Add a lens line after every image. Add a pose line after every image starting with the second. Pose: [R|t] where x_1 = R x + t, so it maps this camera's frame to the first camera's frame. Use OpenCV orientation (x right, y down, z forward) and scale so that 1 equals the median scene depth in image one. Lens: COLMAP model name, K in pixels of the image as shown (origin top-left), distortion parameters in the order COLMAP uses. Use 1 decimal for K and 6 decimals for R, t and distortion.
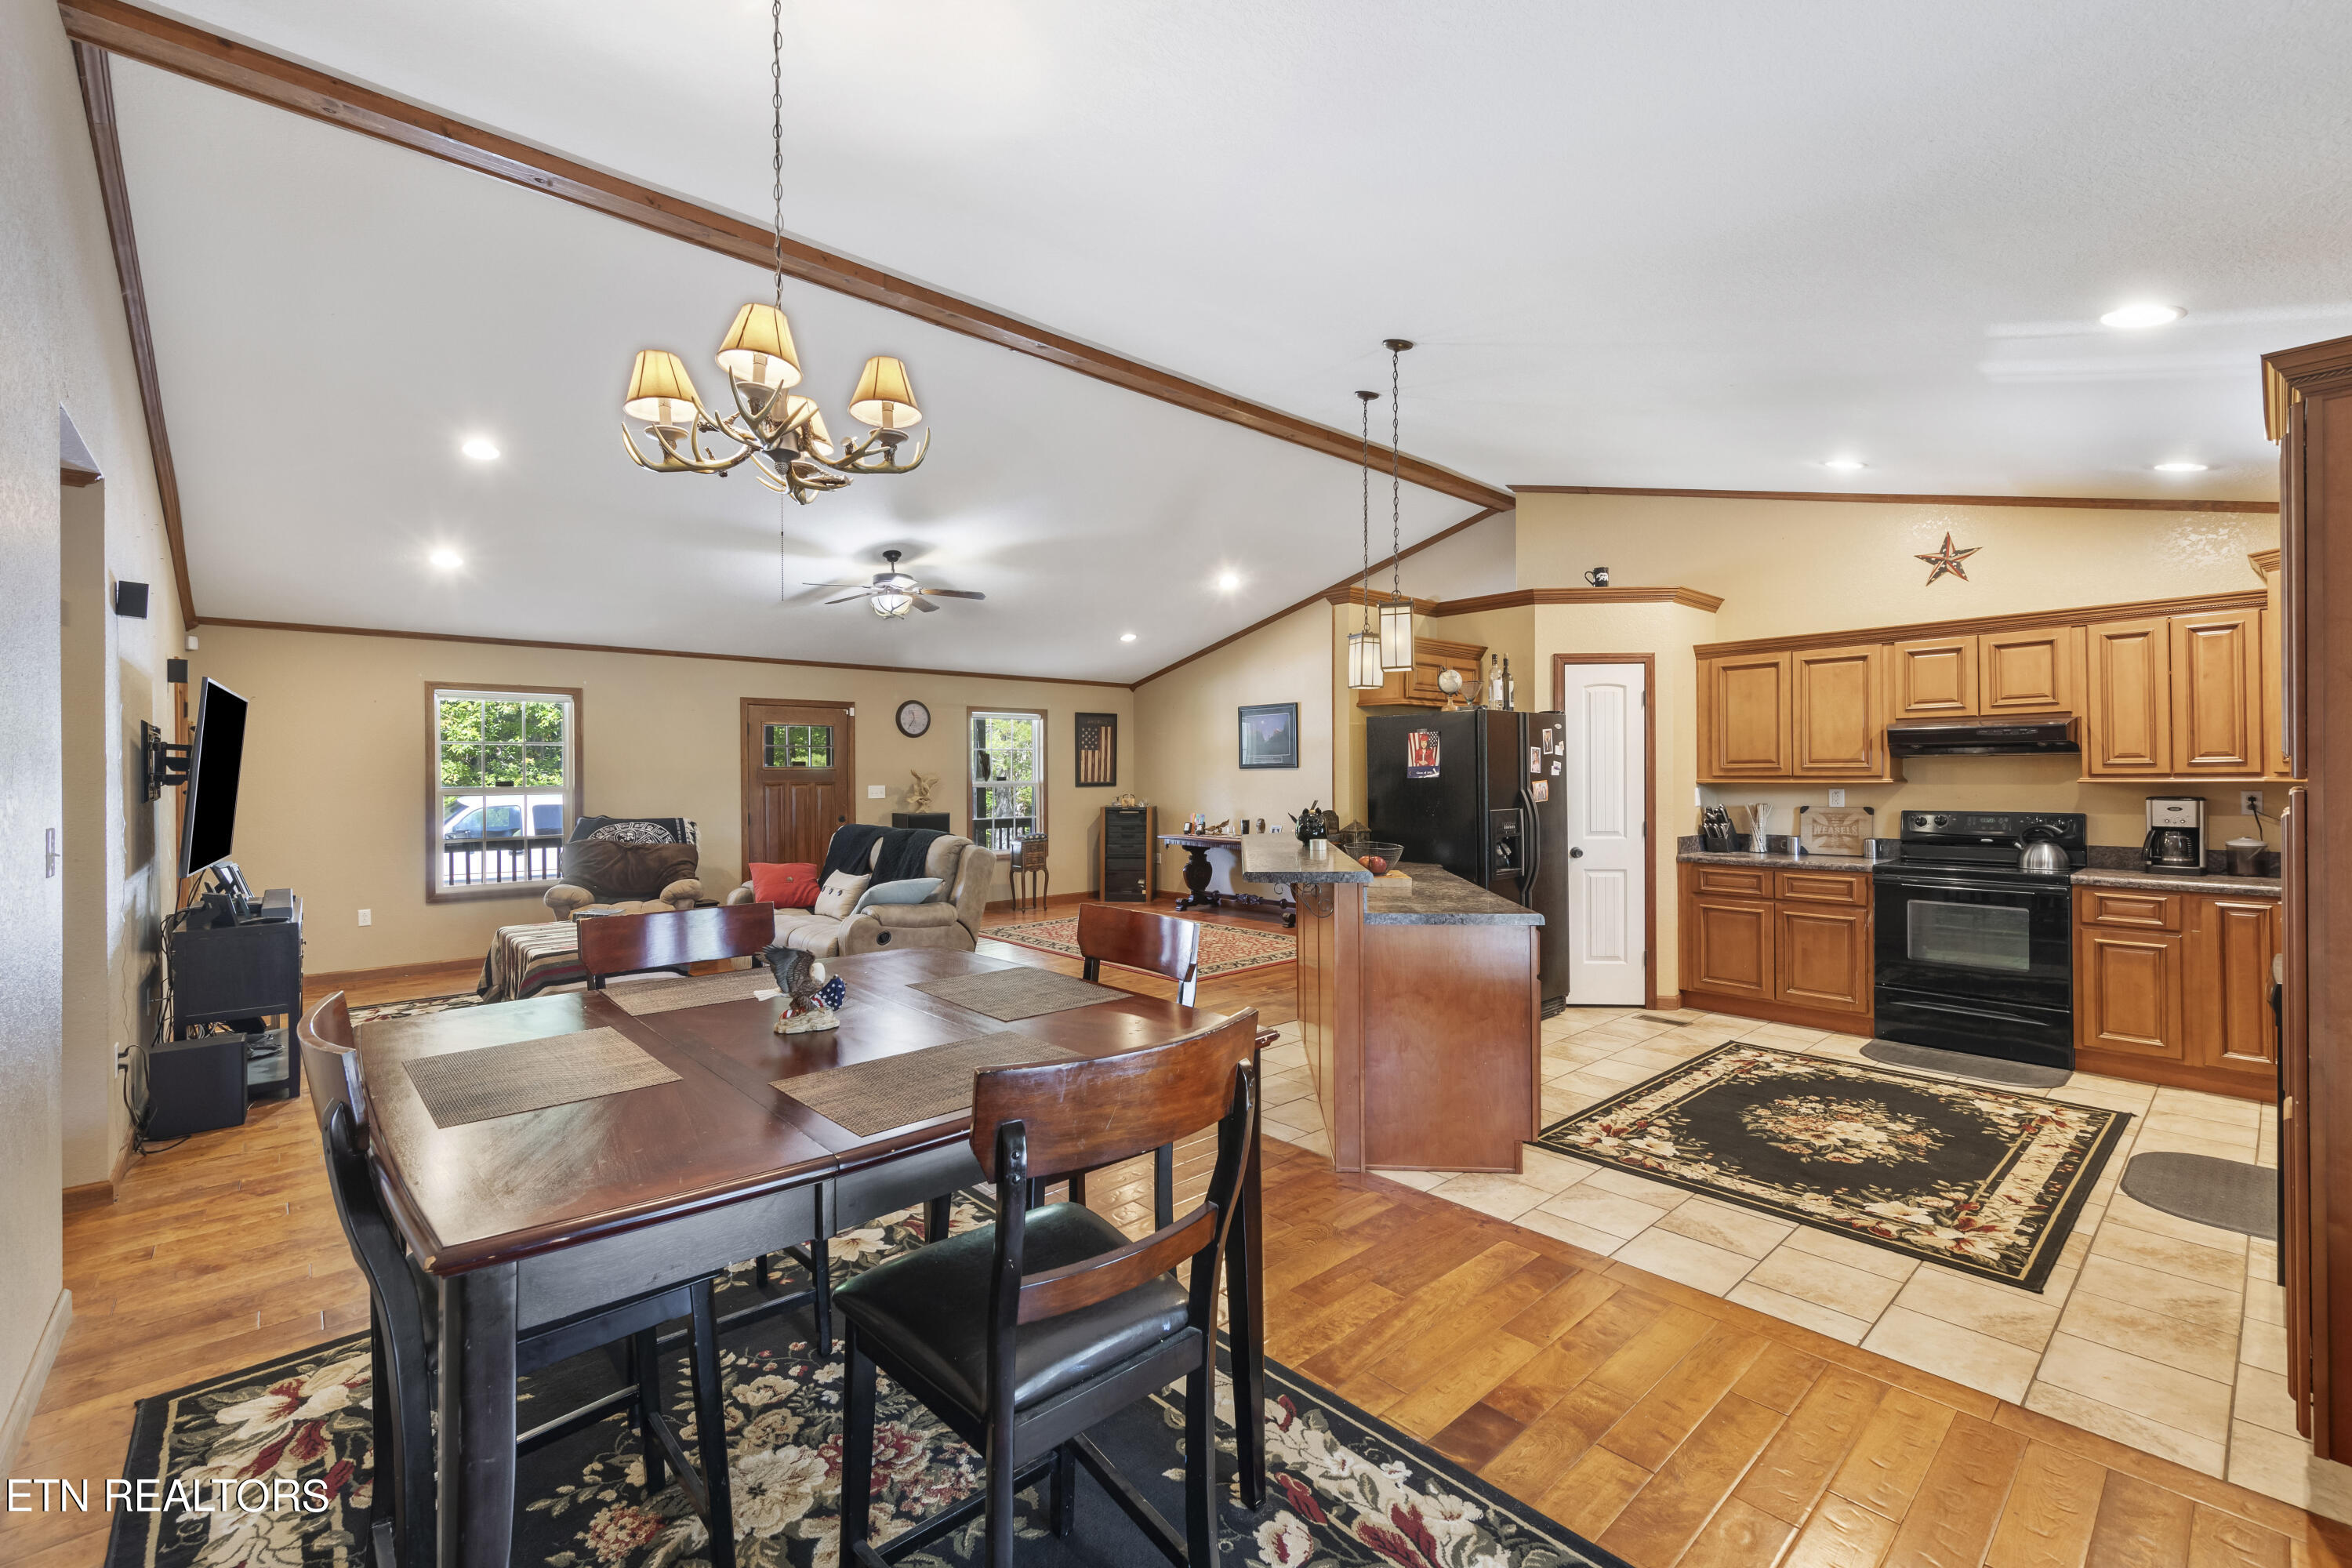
lens RADIAL K [[992.6, 0, 1167.4], [0, 992.6, 771.2], [0, 0, 1]] dist [0.016285, -0.005553]
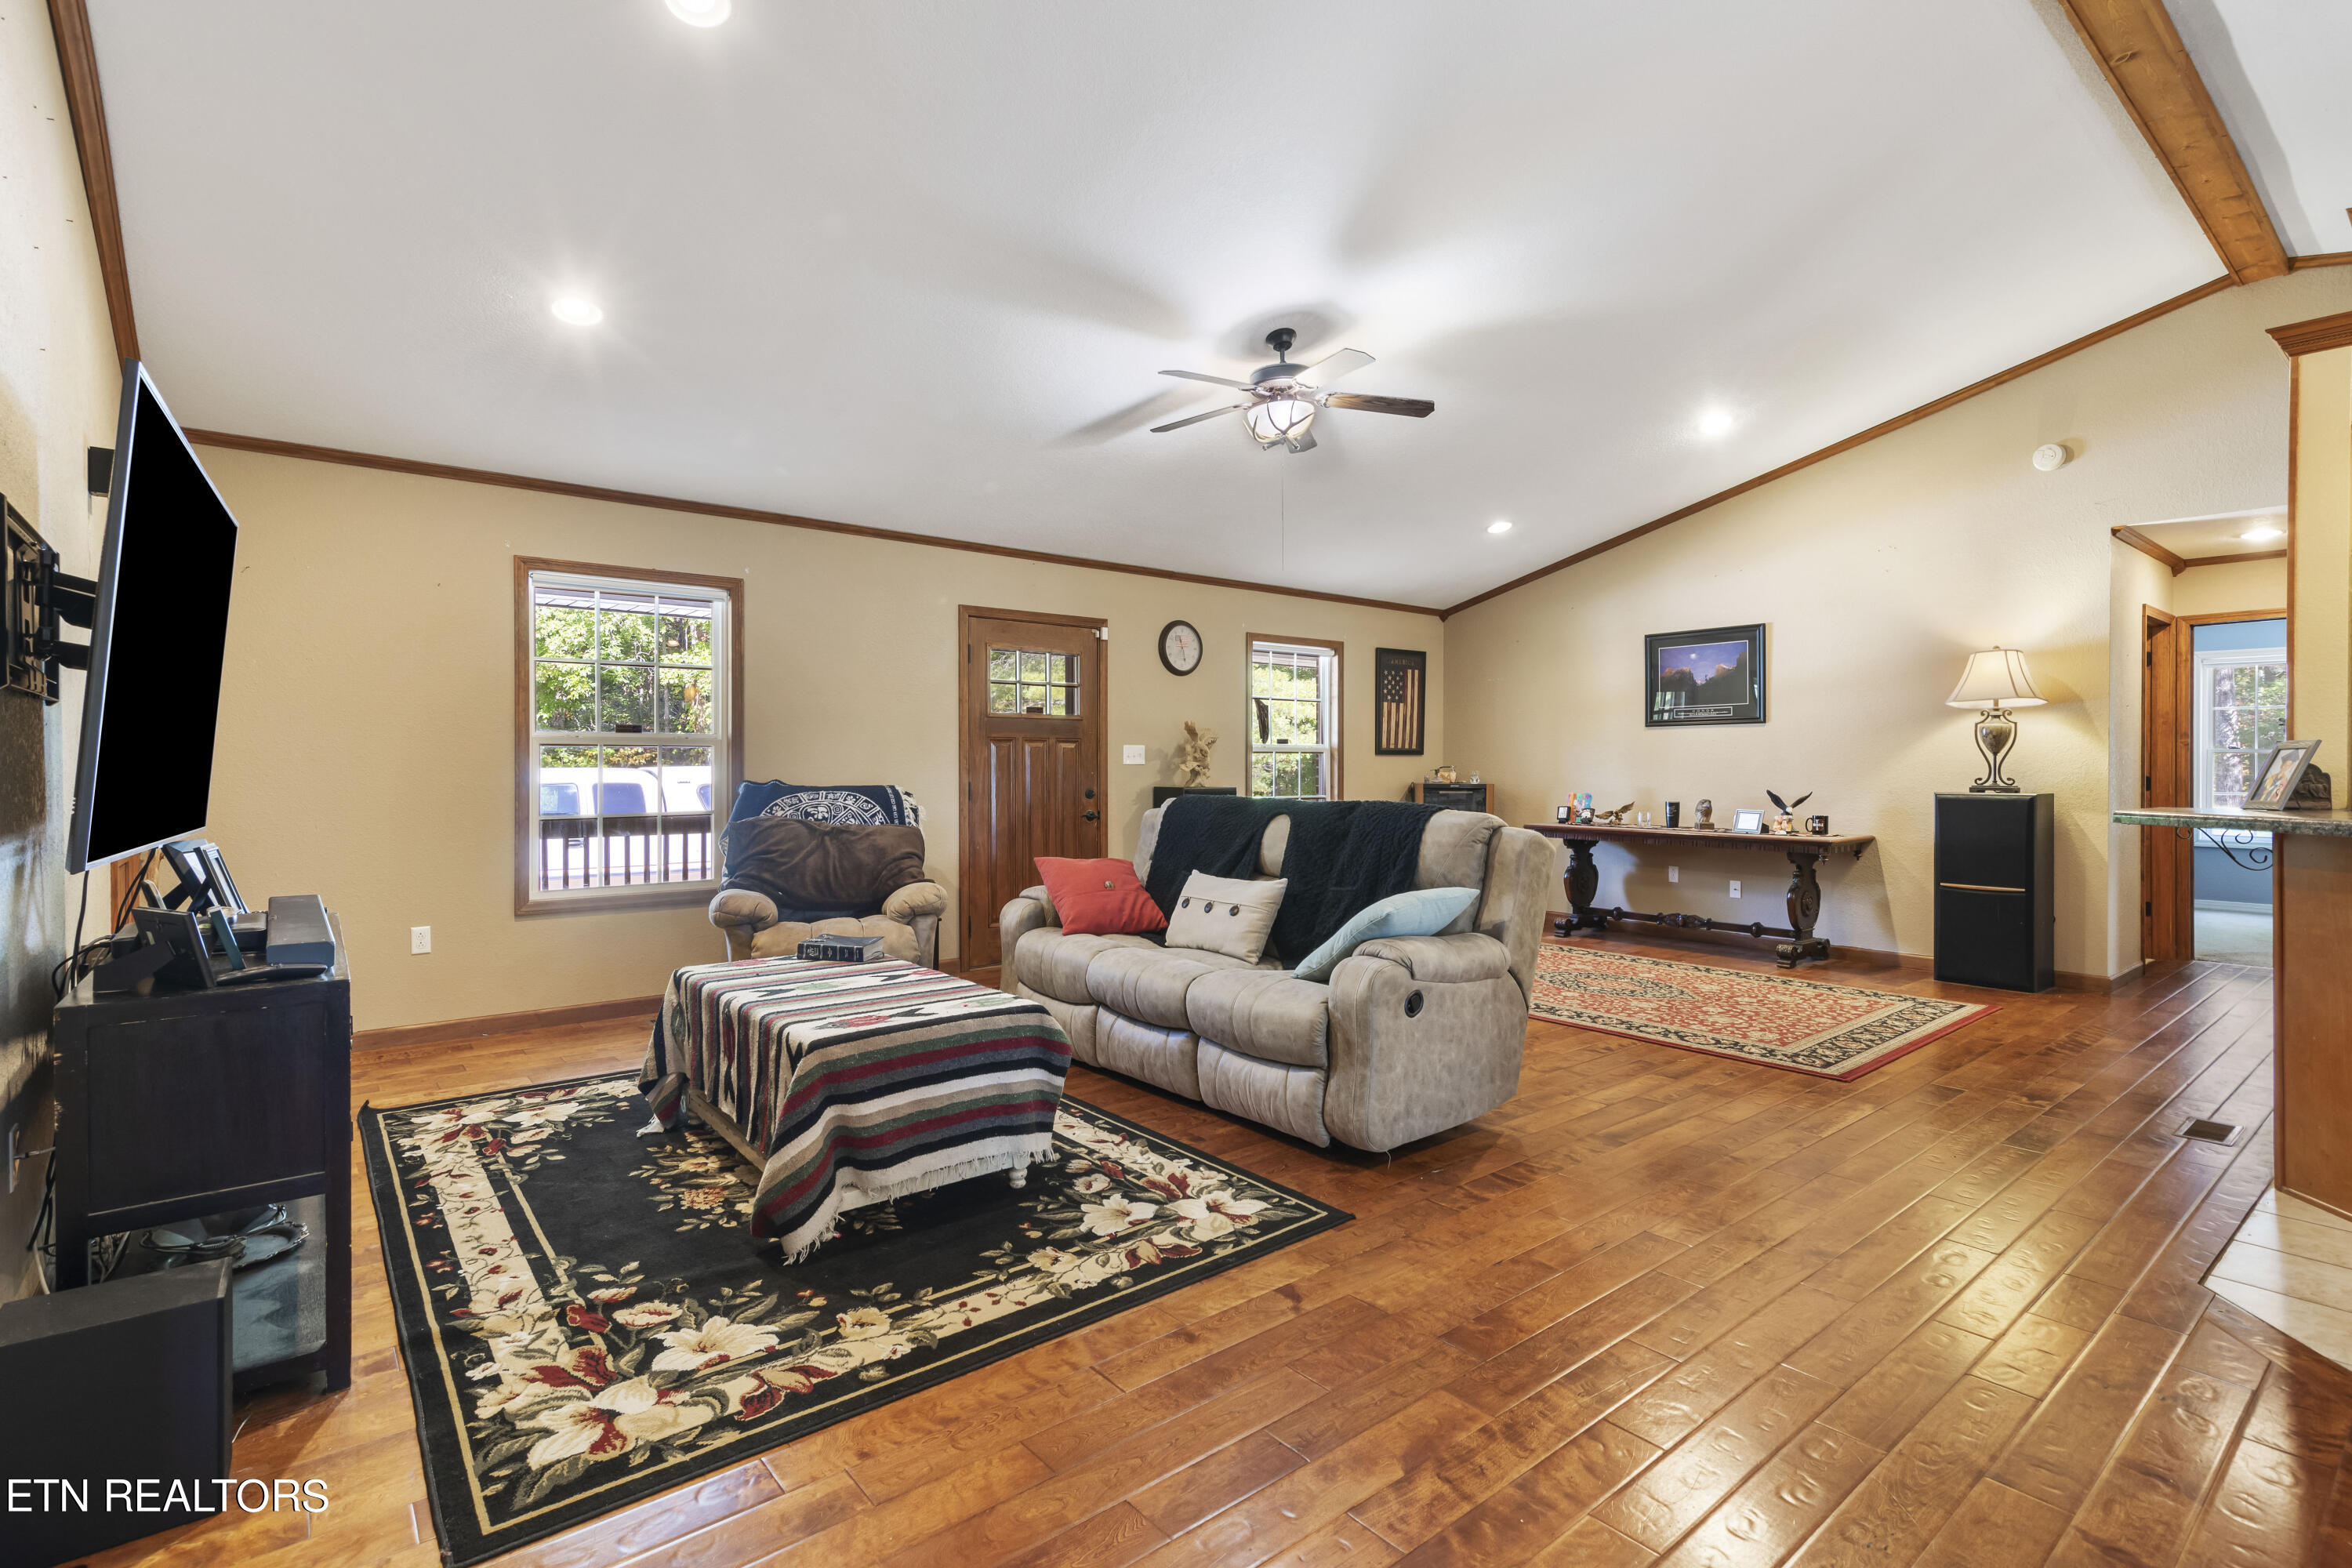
lens RADIAL K [[1104.5, 0, 1172.1], [0, 1104.5, 771.3], [0, 0, 1]] dist [0.009439, -0.000066]
pose [[0.999044, 0.006744, -0.043193, -0.473941], [-0.006462, 0.999957, 0.006664, 0.054368], [0.043236, -0.006379, 0.999045, 0.517418]]
